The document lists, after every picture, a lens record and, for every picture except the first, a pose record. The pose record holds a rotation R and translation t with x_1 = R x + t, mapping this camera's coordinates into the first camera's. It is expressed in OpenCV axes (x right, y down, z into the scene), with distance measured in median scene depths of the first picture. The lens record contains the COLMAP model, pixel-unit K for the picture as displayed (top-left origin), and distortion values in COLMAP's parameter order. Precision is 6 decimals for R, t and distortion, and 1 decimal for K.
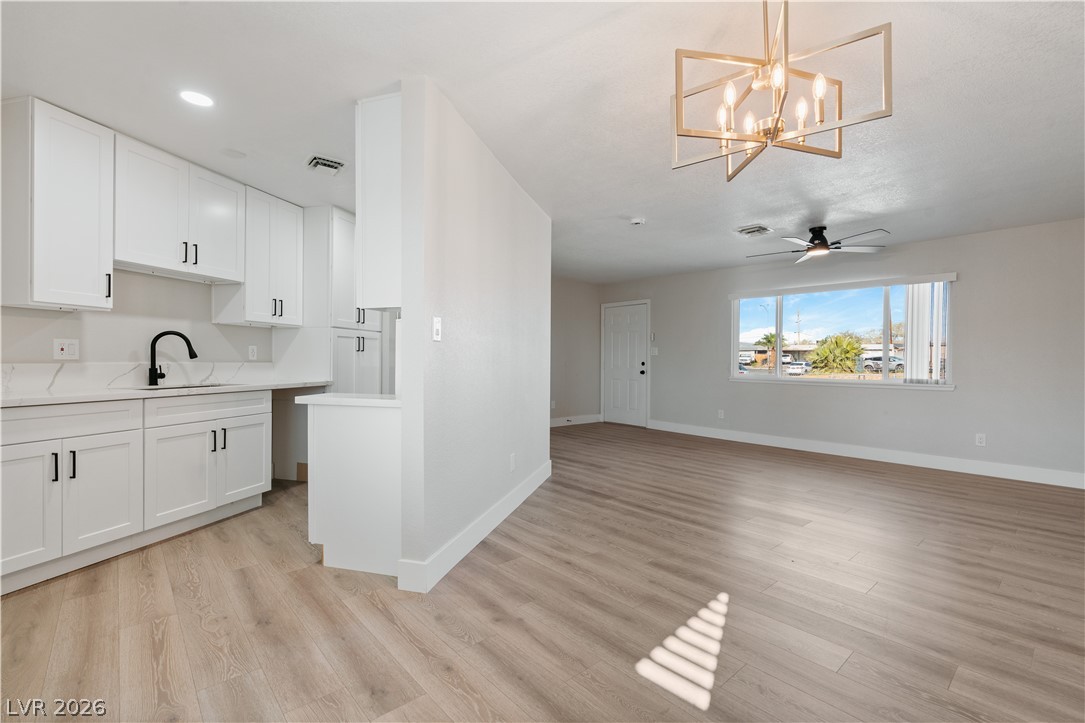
lens RADIAL K [[487.9, 0, 542.5], [0, 487.9, 361.5], [0, 0, 1]] dist [-0.001777, 0.000921]
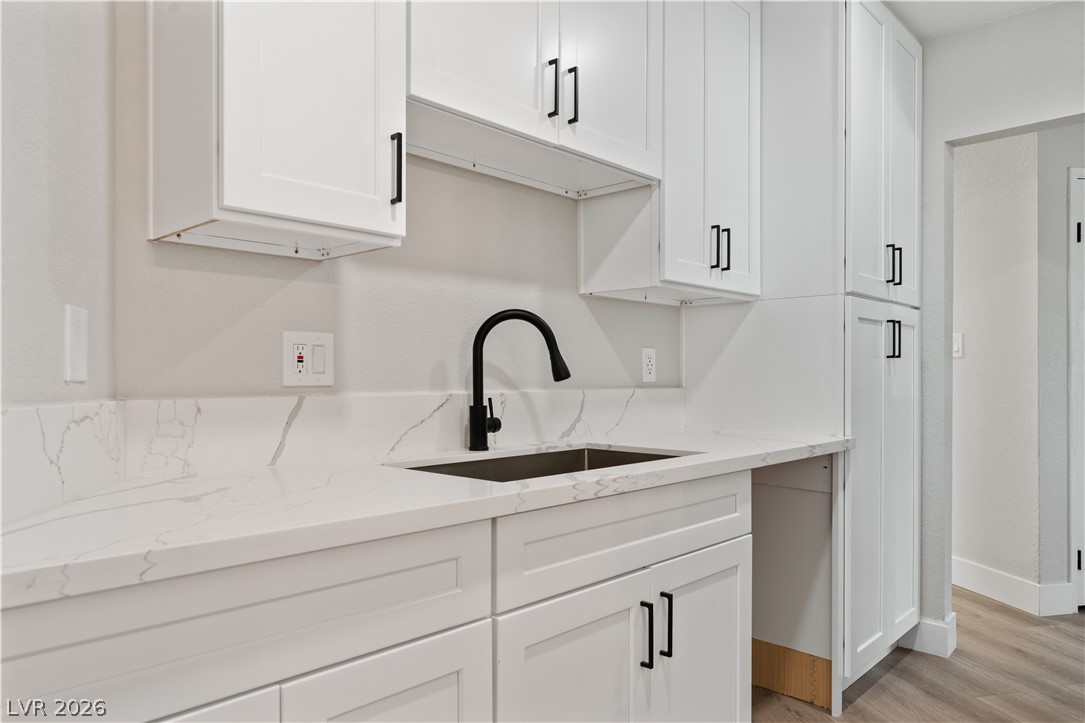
lens RADIAL K [[714.6, 0, 545.0], [0, 714.6, 378.4], [0, 0, 1]] dist [-0.007095, 0.000403]
pose [[0.885409, -0.003712, -0.464798, -0.482791], [0.003524, 0.999993, -0.001275, -0.007267], [0.464799, -0.000509, 0.885416, 0.516061]]
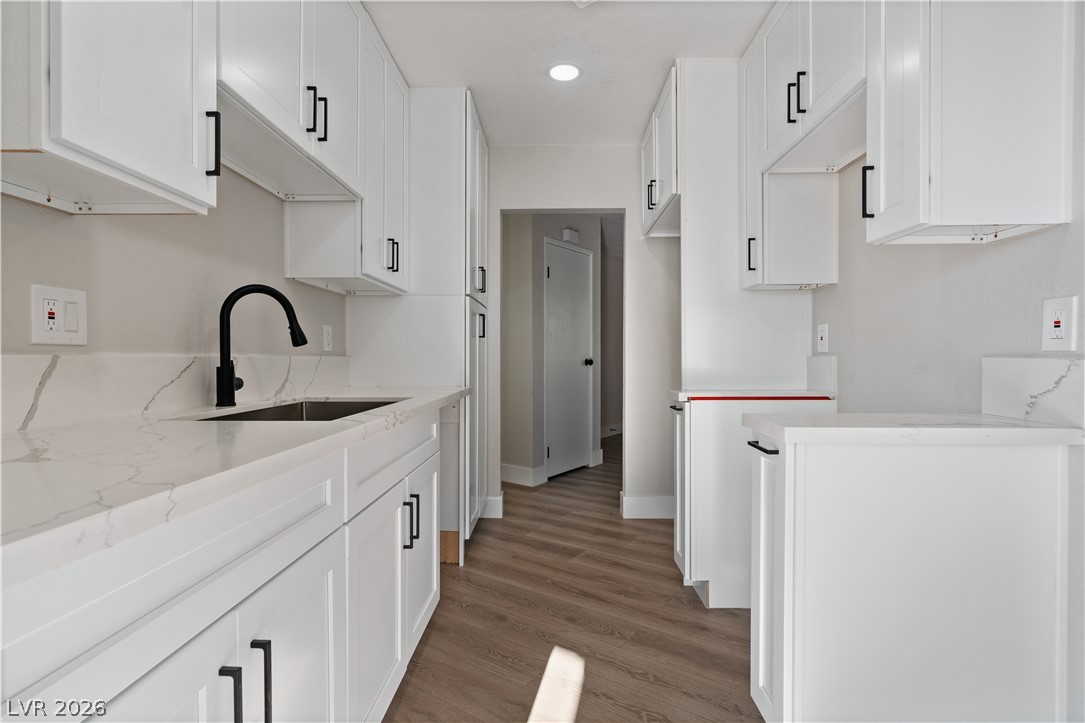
lens RADIAL K [[518.6, 0, 542.5], [0, 518.6, 361.5], [0, 0, 1]] dist [-0.018695, 0.000243]
pose [[0.965827, -0.007406, 0.259082, -0.638418], [0.006024, 0.999963, 0.006125, 0.007720], [-0.259118, -0.004355, 0.965836, 0.473593]]
